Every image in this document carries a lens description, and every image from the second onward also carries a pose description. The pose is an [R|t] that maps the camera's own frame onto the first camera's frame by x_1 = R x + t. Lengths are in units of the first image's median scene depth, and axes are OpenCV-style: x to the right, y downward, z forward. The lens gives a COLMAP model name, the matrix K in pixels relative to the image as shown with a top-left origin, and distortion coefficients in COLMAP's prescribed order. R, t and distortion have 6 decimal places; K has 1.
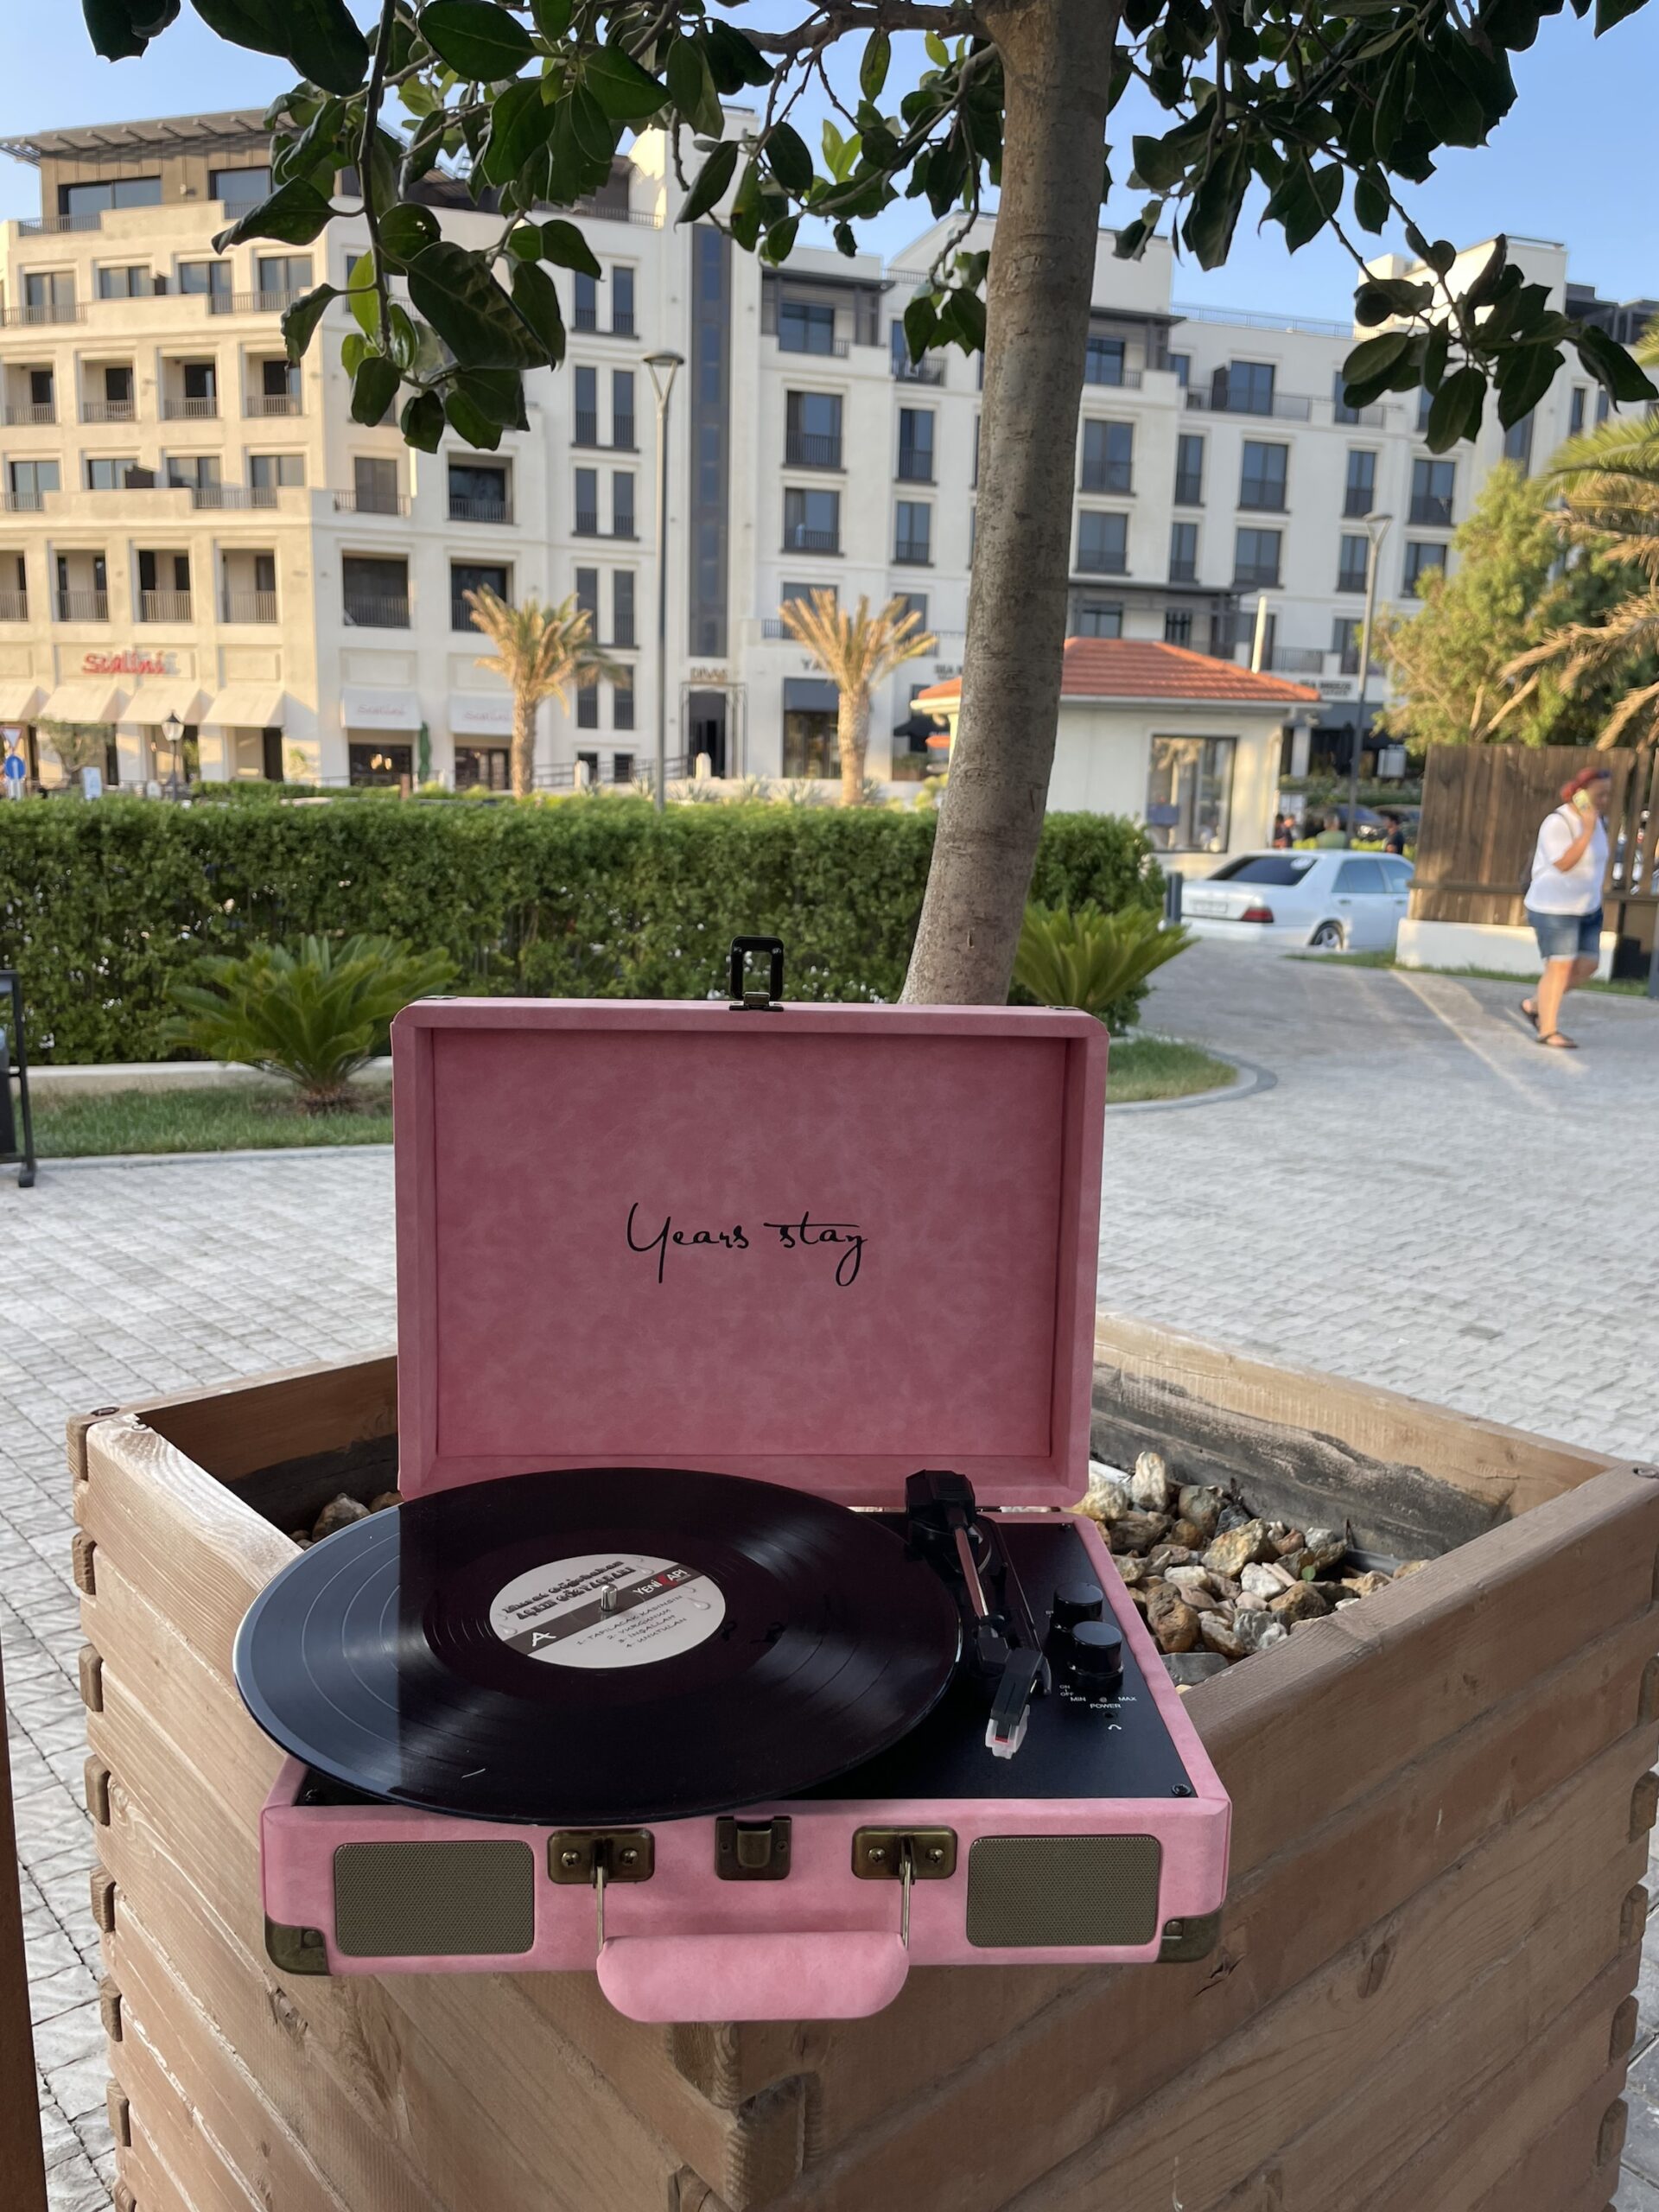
lens RADIAL K [[1680.1, 0, 822.5], [0, 1680.1, 1108.0], [0, 0, 1]] dist [0.085785, -0.121202]
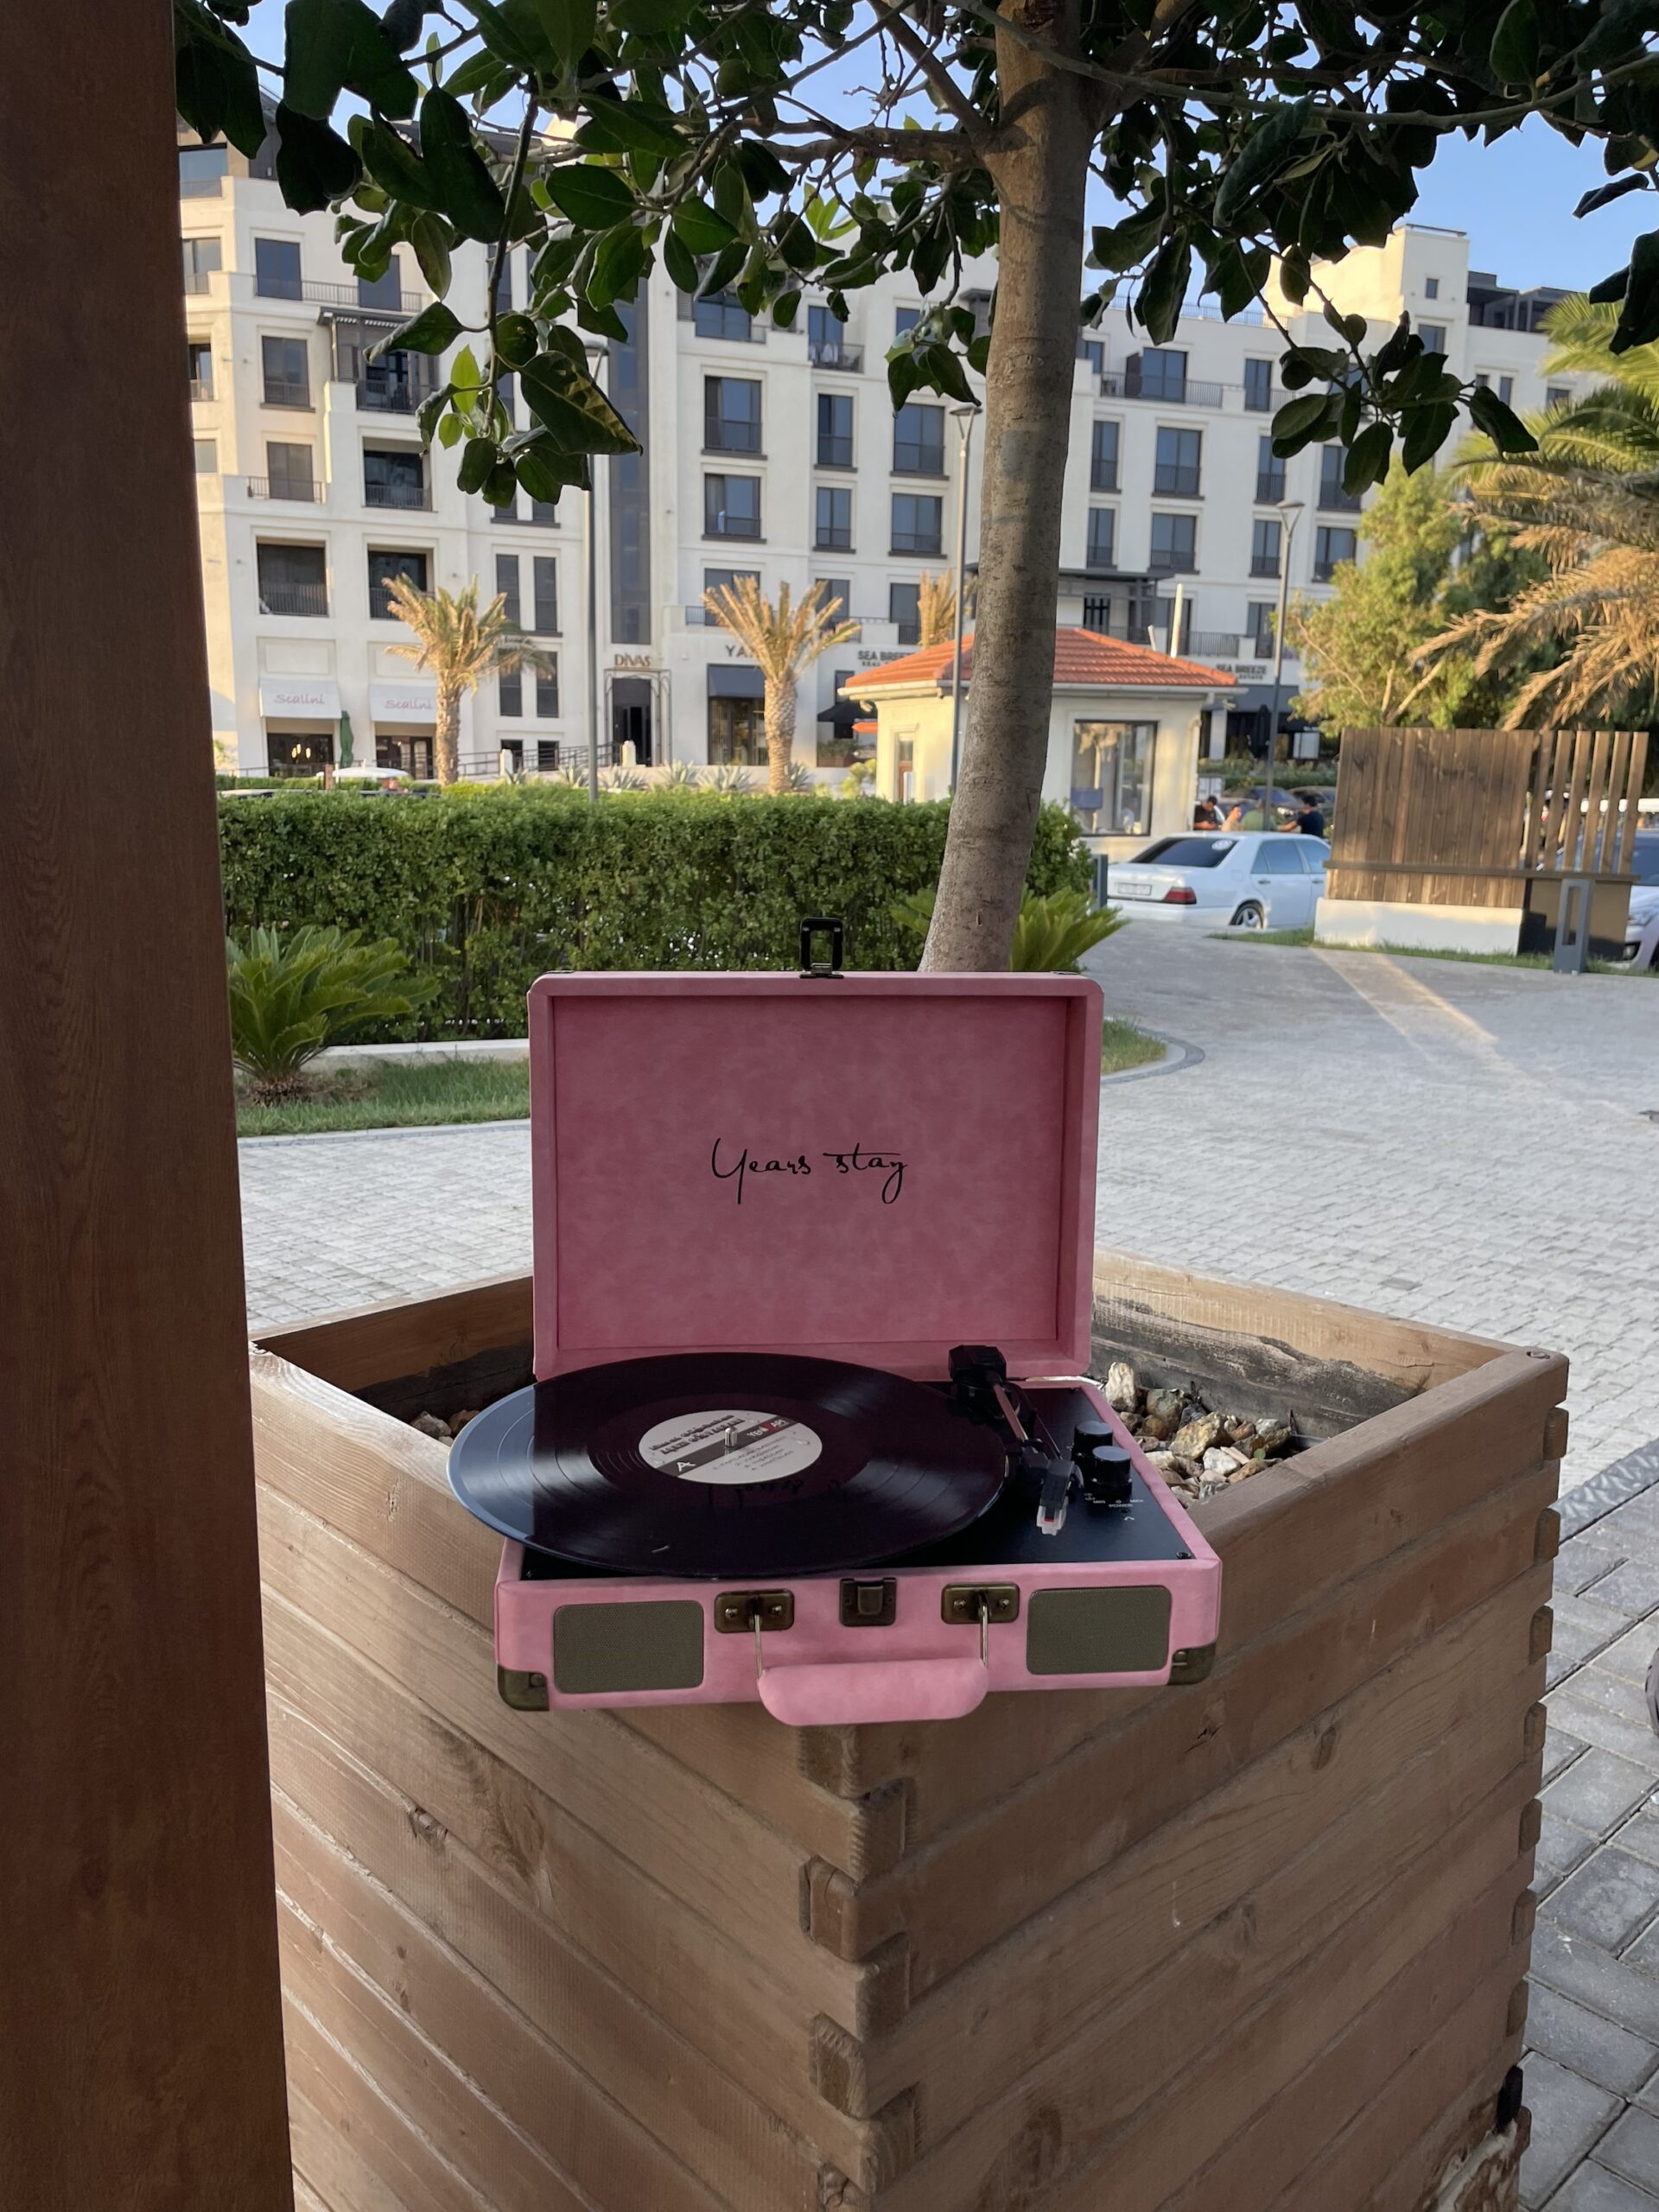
lens RADIAL K [[1675.2, 0, 829.5], [0, 1675.2, 1106.0], [0, 0, 1]] dist [0.095790, -0.141294]
pose [[0.998778, -0.018106, 0.045994, -0.008758], [0.017757, 0.999810, 0.007986, 0.002508], [-0.046130, -0.007159, 0.998910, -0.022287]]
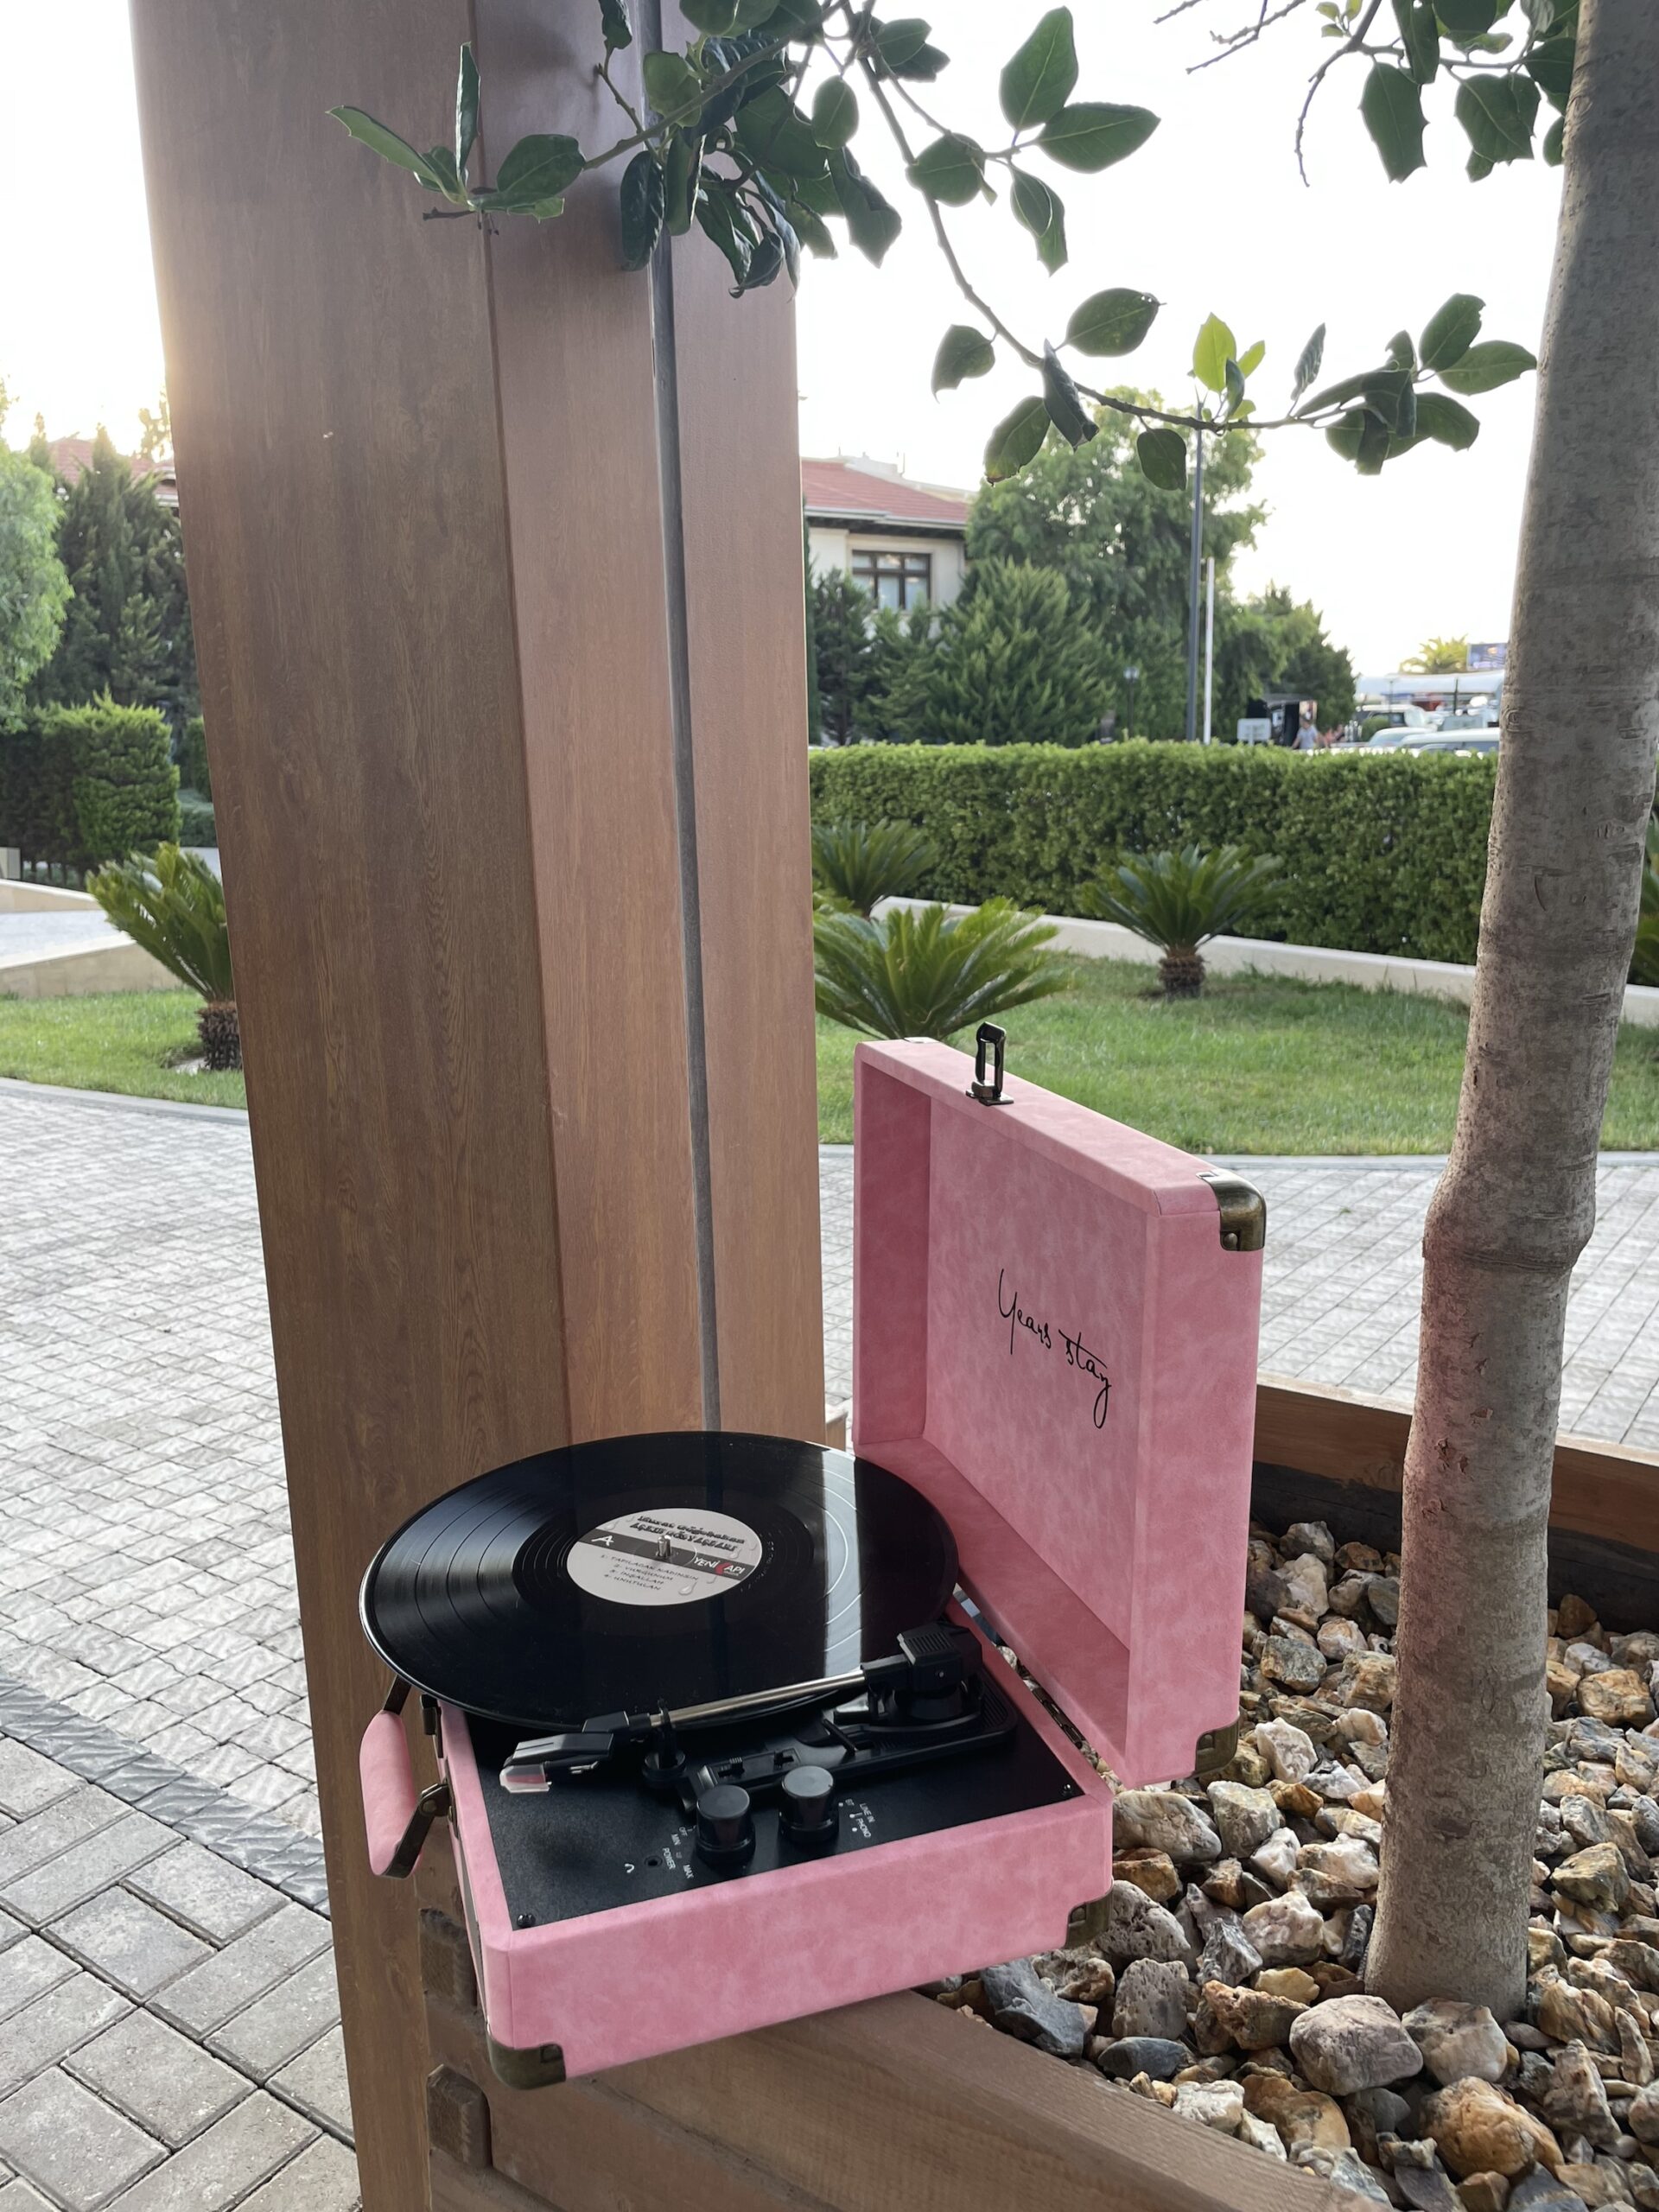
lens RADIAL K [[1680.1, 0, 822.5], [0, 1680.1, 1108.0], [0, 0, 1]] dist [0.085785, -0.121202]
pose [[0.258428, 0.185177, -0.948116, 0.081379], [-0.155318, 0.976652, 0.148415, -0.017406], [0.953463, 0.108905, 0.281156, 0.060962]]
